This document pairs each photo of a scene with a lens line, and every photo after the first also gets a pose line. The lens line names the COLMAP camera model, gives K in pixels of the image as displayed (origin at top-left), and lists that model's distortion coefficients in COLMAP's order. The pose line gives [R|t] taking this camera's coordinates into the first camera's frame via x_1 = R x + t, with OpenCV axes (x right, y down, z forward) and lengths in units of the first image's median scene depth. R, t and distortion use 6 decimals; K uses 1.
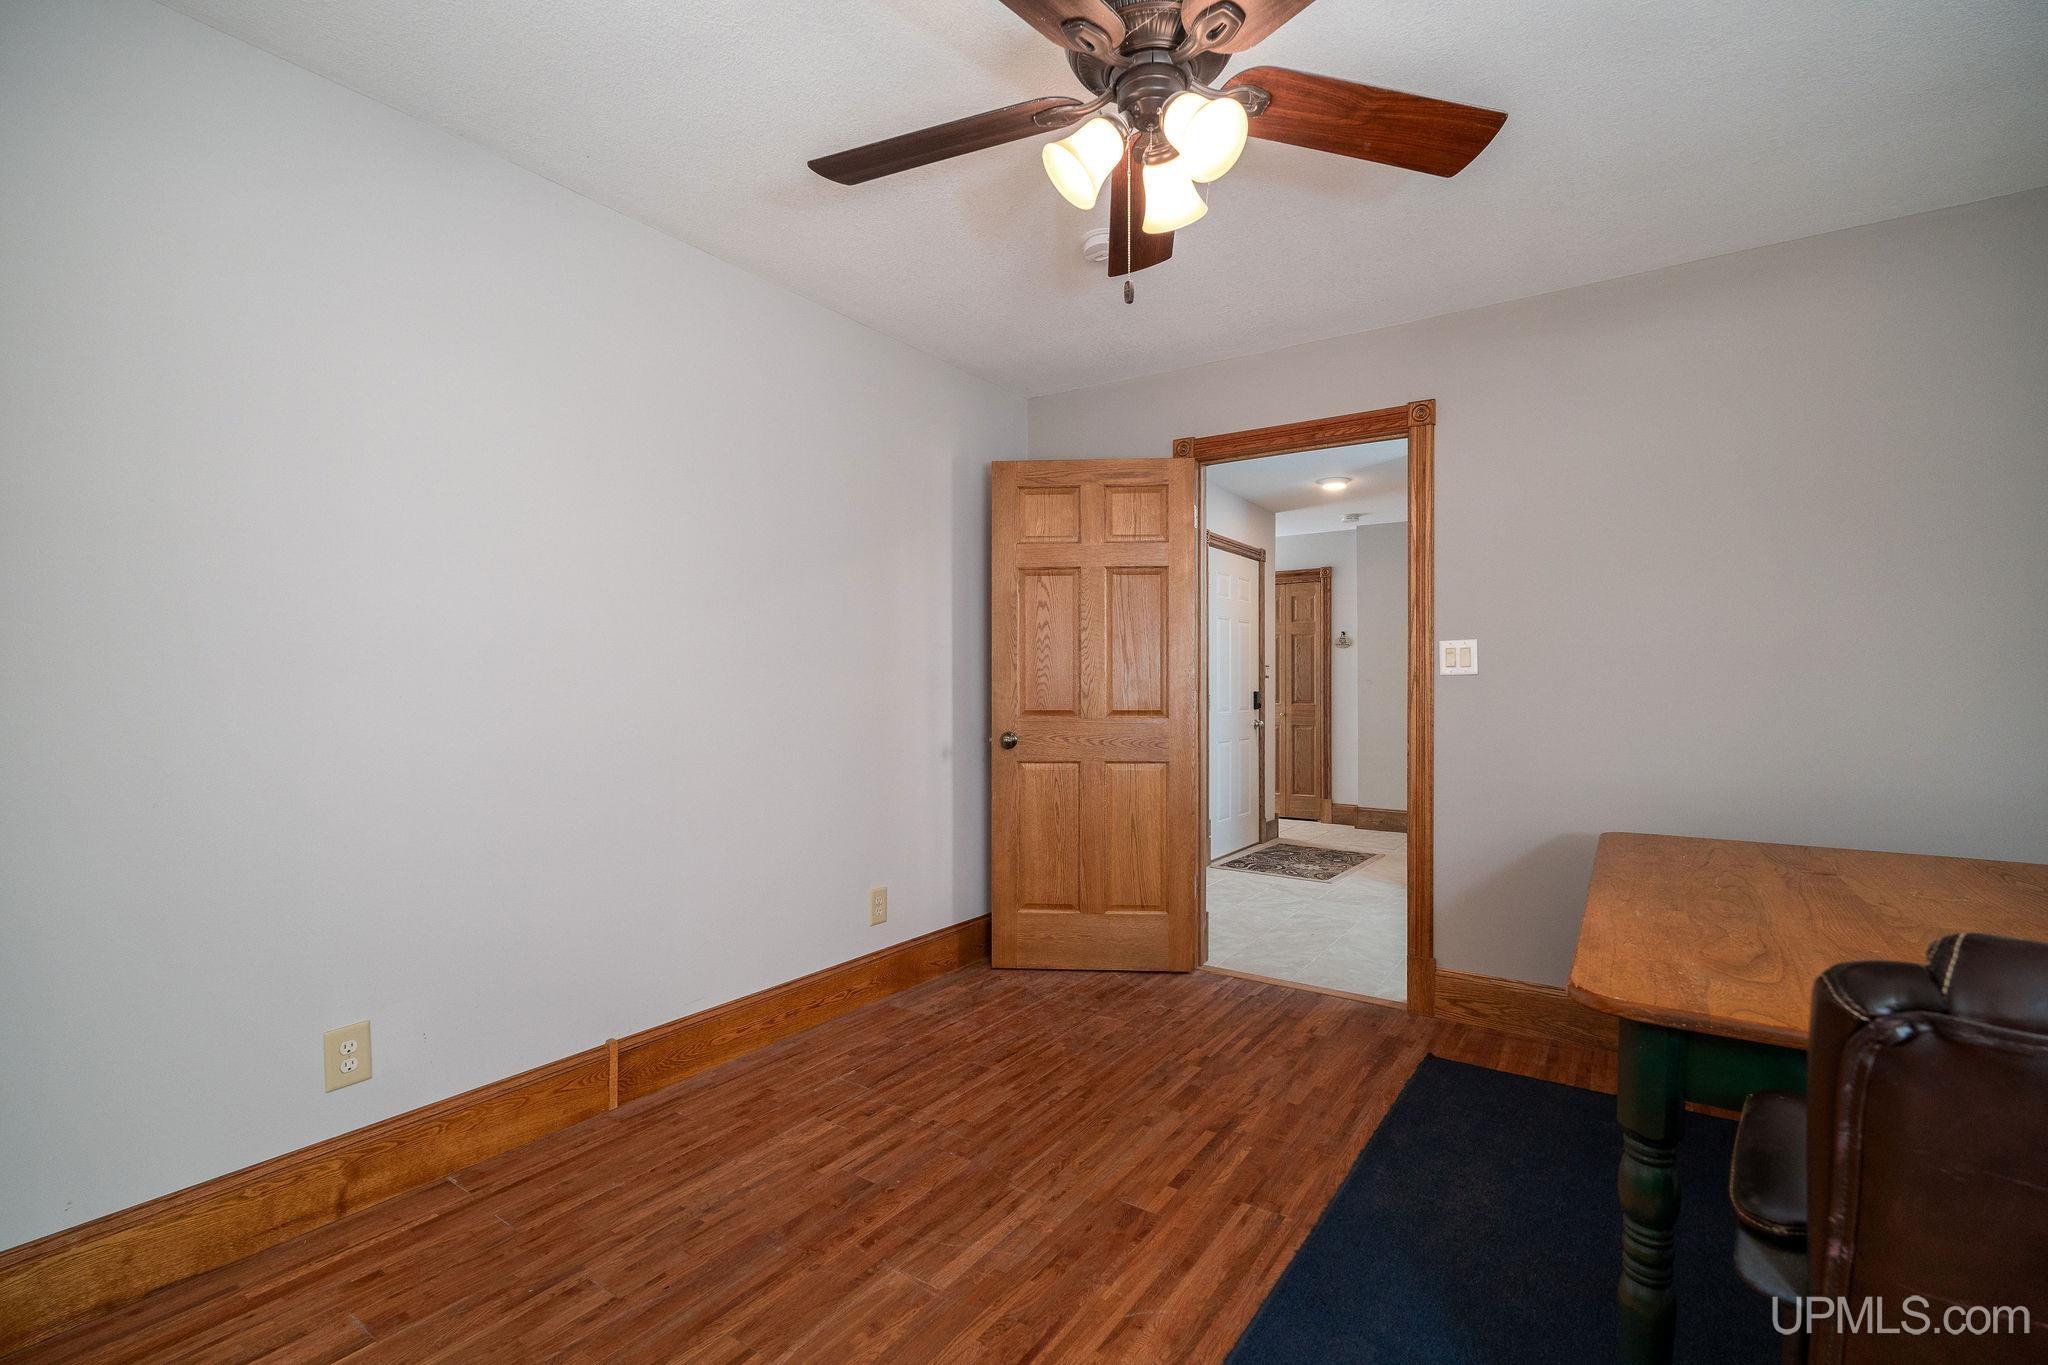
lens RADIAL K [[911.3, 0, 1023.7], [0, 911.3, 681.2], [0, 0, 1]] dist [-0.003369, 0.000301]
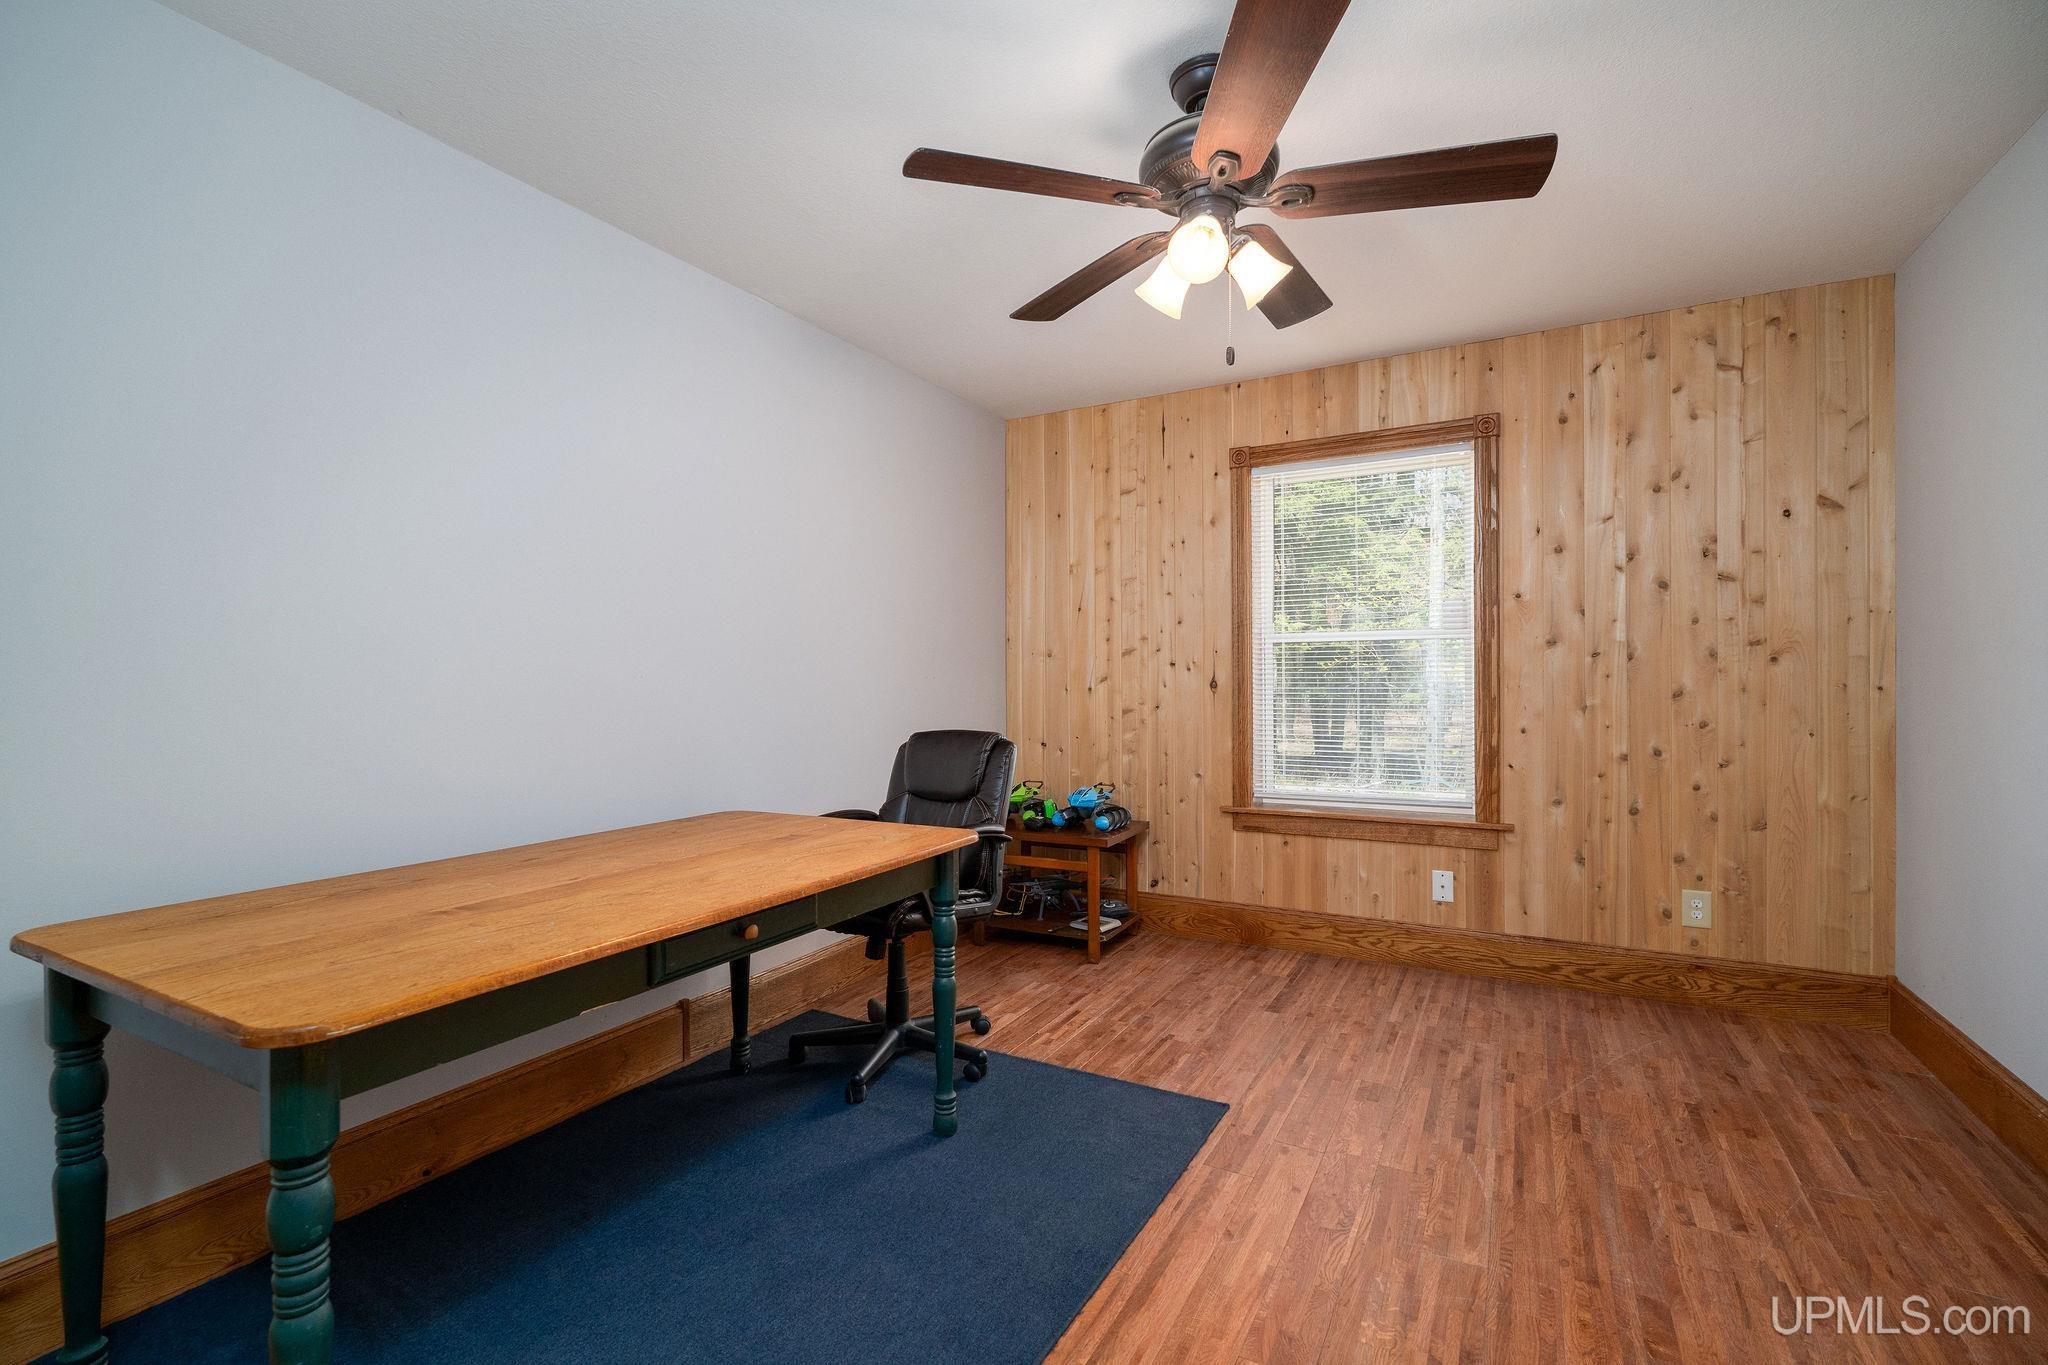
lens RADIAL K [[911.3, 0, 1024.0], [0, 911.3, 681.6], [0, 0, 1]] dist [-0.003369, 0.000301]
pose [[-0.995067, 0.003428, -0.099150, 0.462902], [0.003074, 0.999988, 0.003716, 0.004643], [0.099162, 0.003393, -0.995066, 1.969321]]
